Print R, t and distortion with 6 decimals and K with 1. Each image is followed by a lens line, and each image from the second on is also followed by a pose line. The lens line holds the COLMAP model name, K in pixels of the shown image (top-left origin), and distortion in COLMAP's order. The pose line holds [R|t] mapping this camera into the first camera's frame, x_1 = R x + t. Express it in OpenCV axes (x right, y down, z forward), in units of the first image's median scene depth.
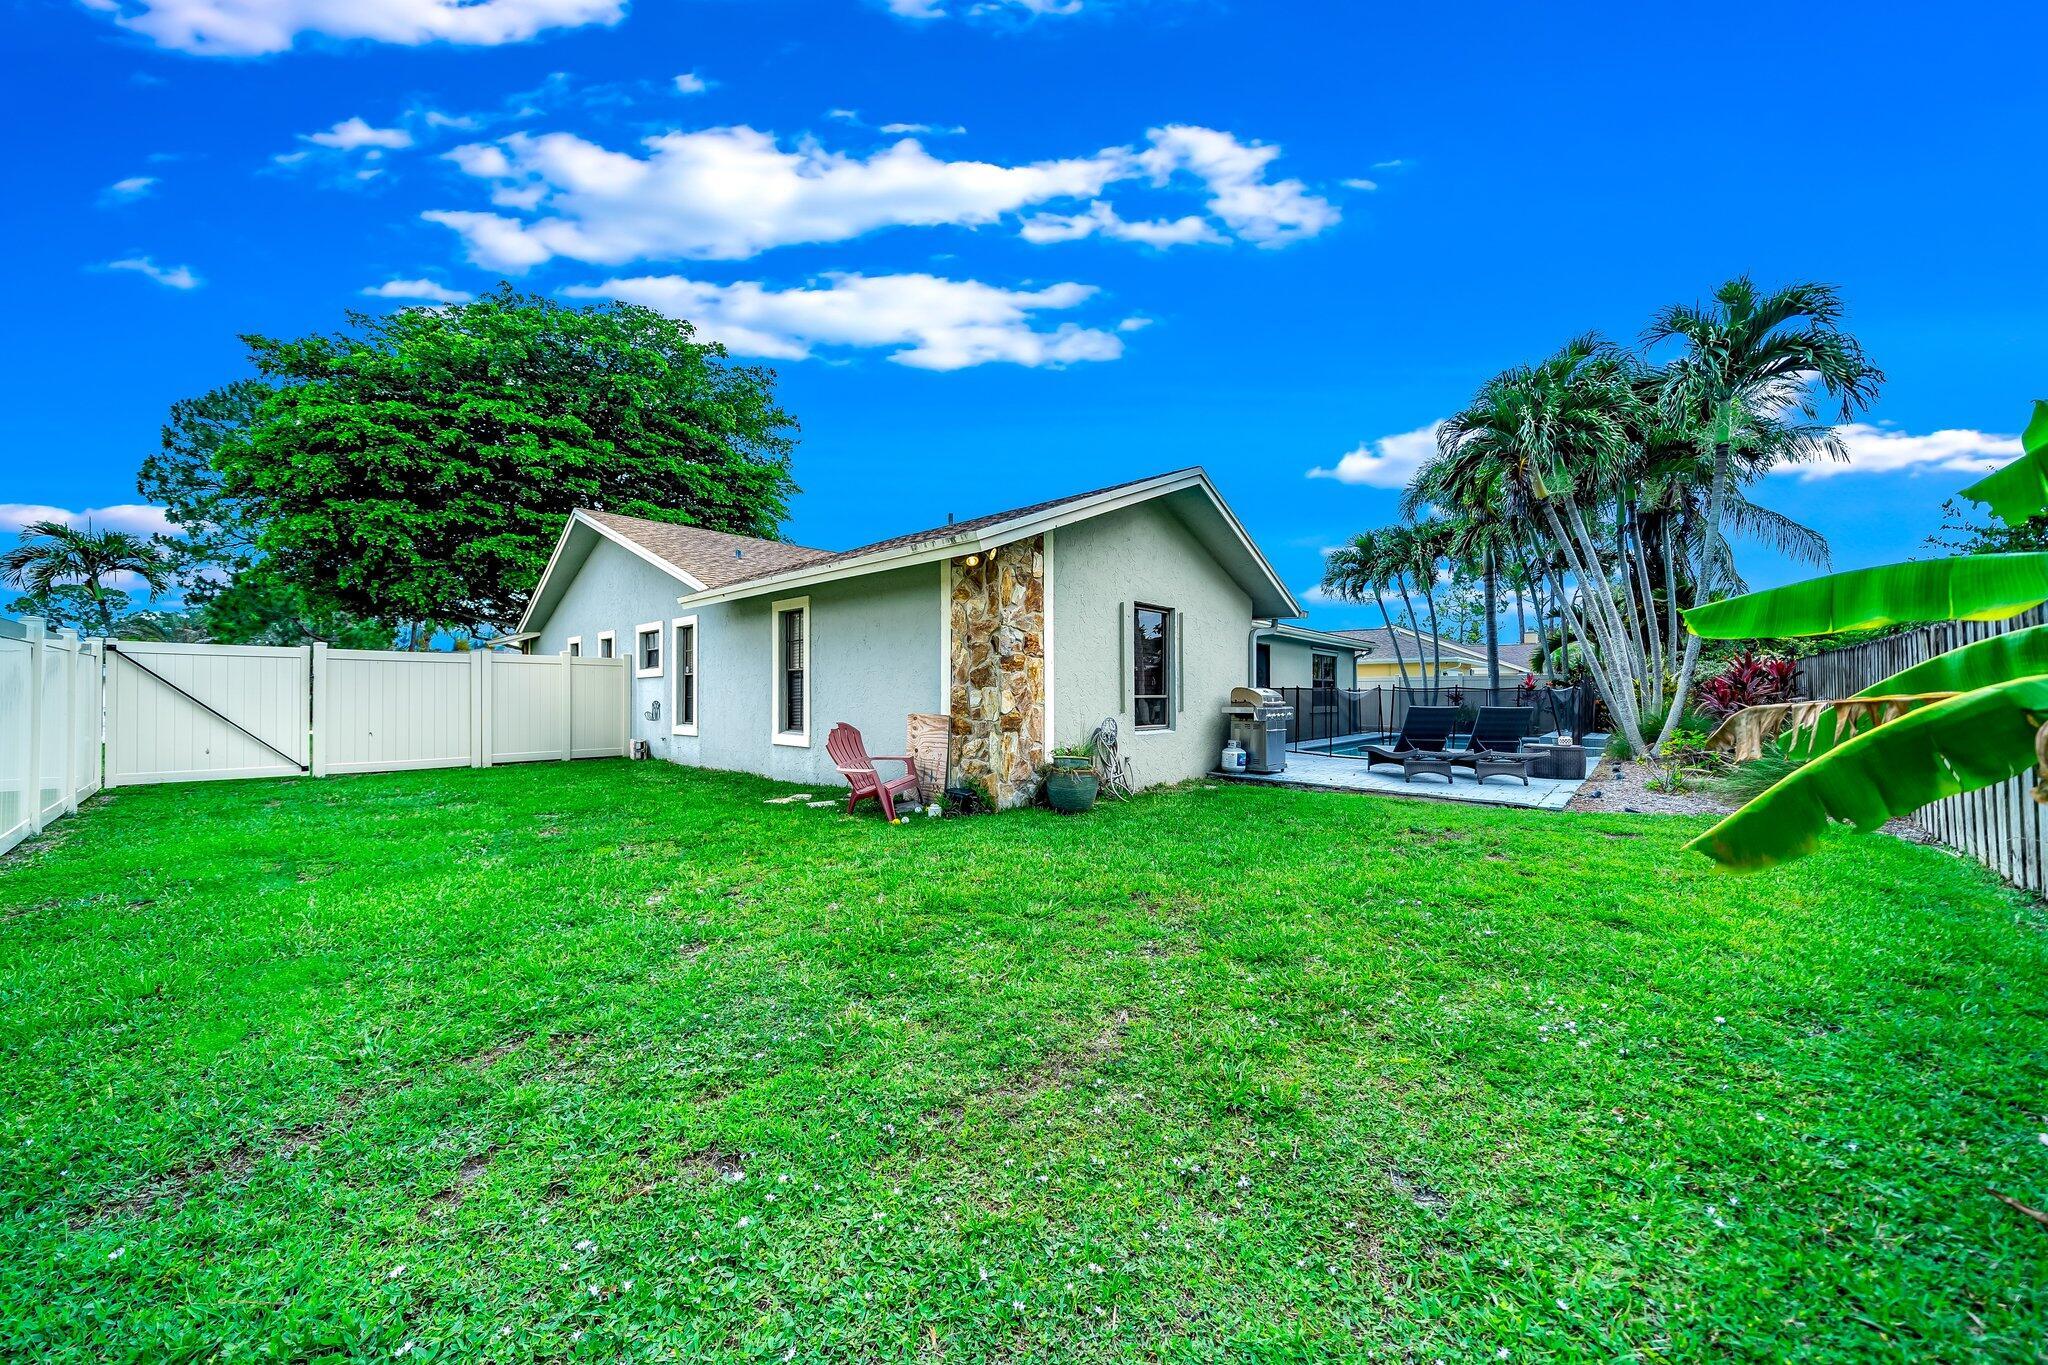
lens RADIAL K [[694.1, 0, 1012.2], [0, 694.1, 677.5], [0, 0, 1]] dist [-0.000506, -0.000073]
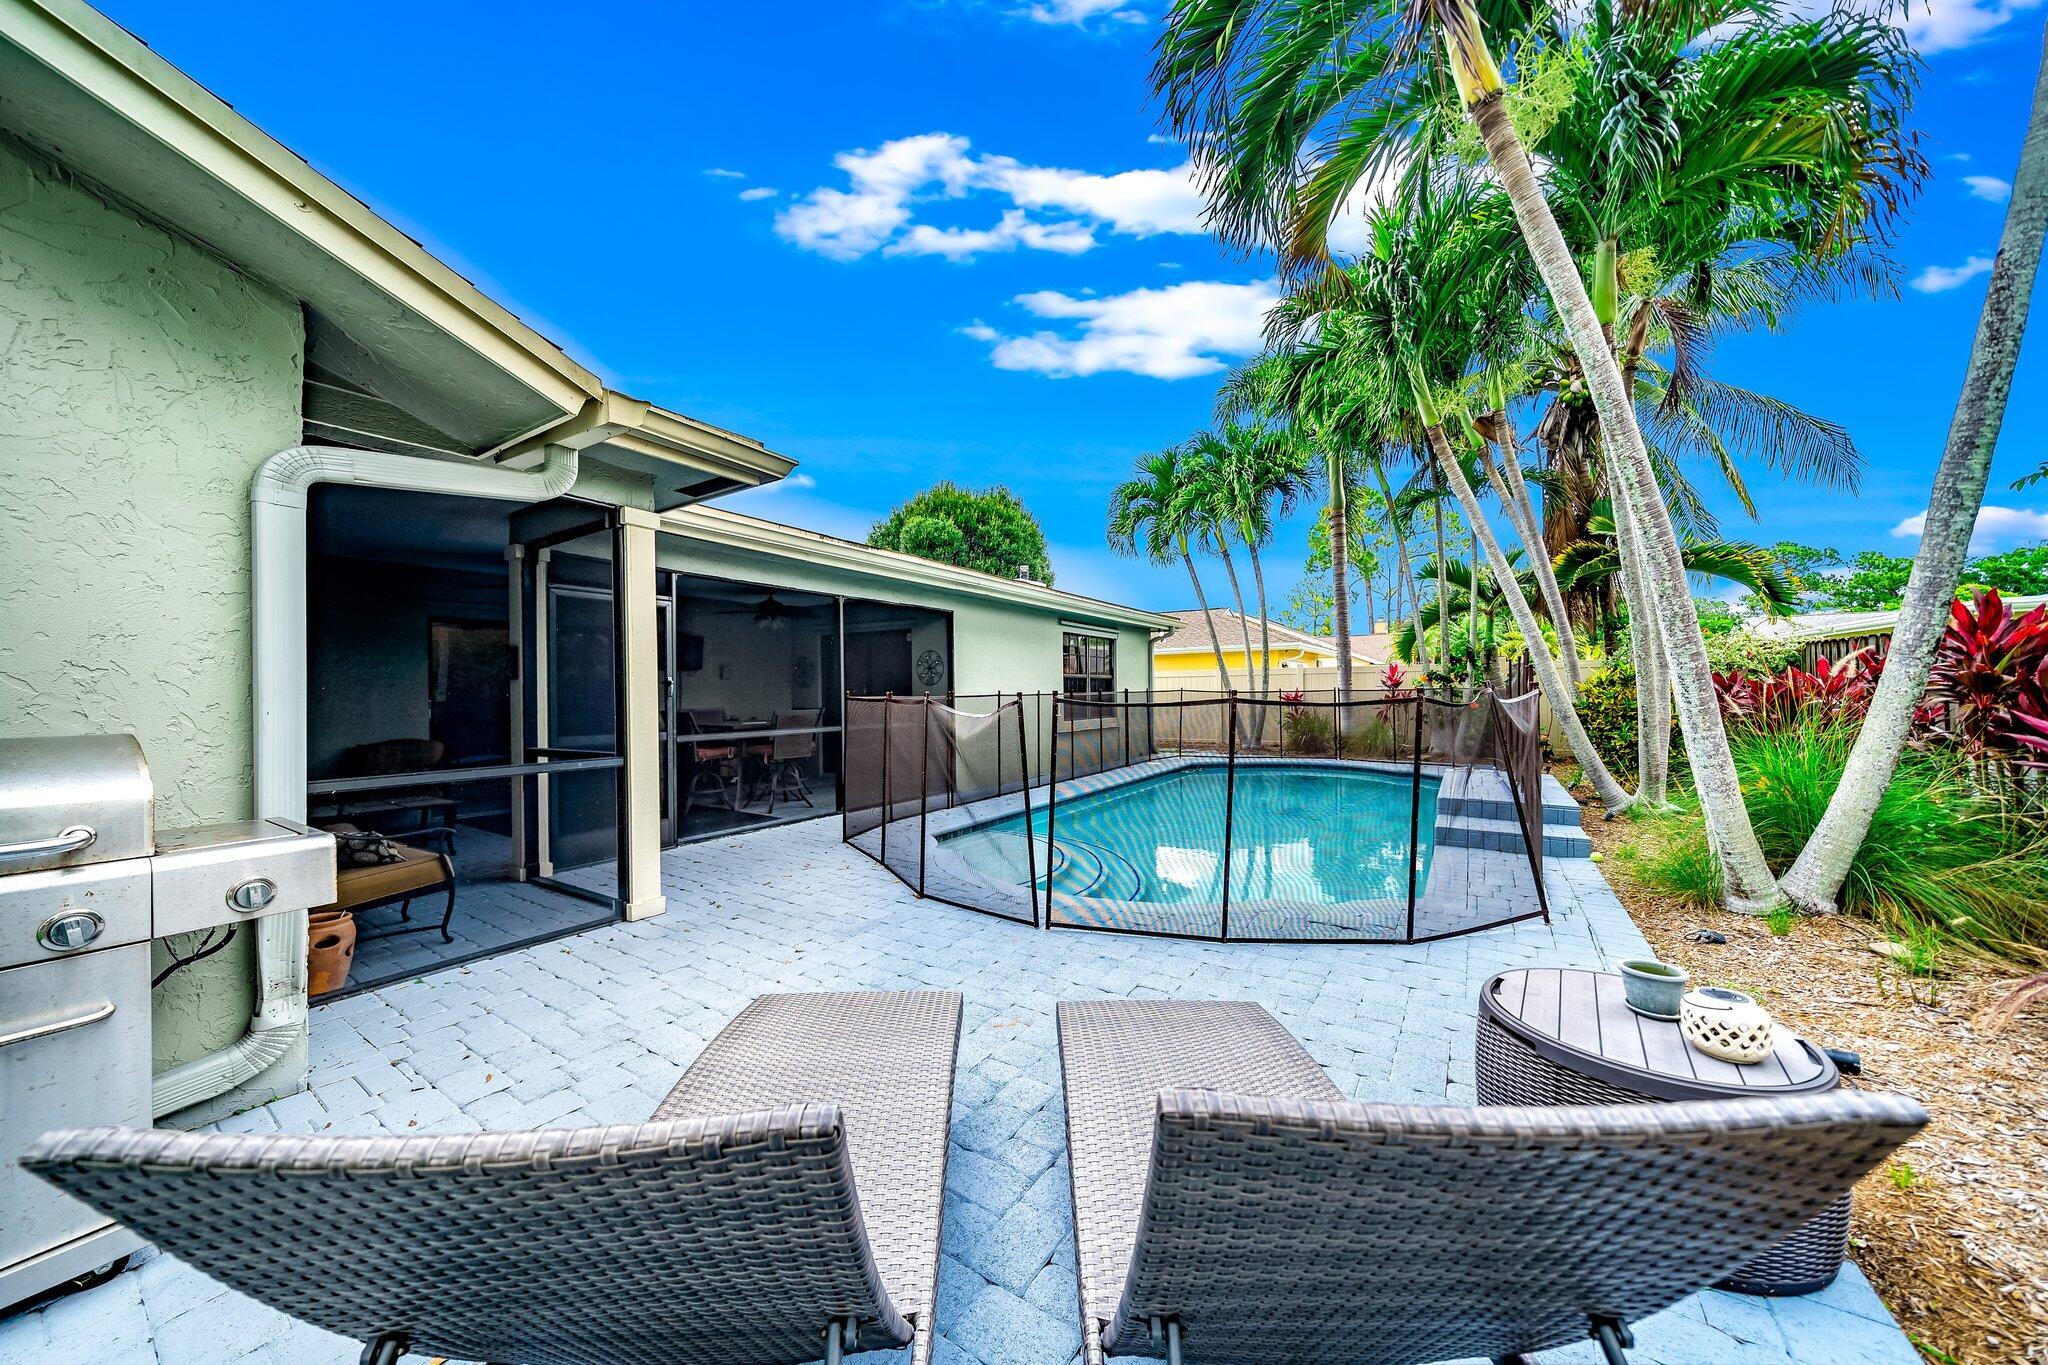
lens RADIAL K [[676.5, 0, 1027.9], [0, 676.5, 686.0], [0, 0, 1]] dist [0.000671, -0.000018]
pose [[0.986041, -0.006056, 0.166391, 0.287858], [0.005006, 0.999965, 0.006726, 0.007127], [-0.166426, -0.005799, 0.986037, 0.410973]]
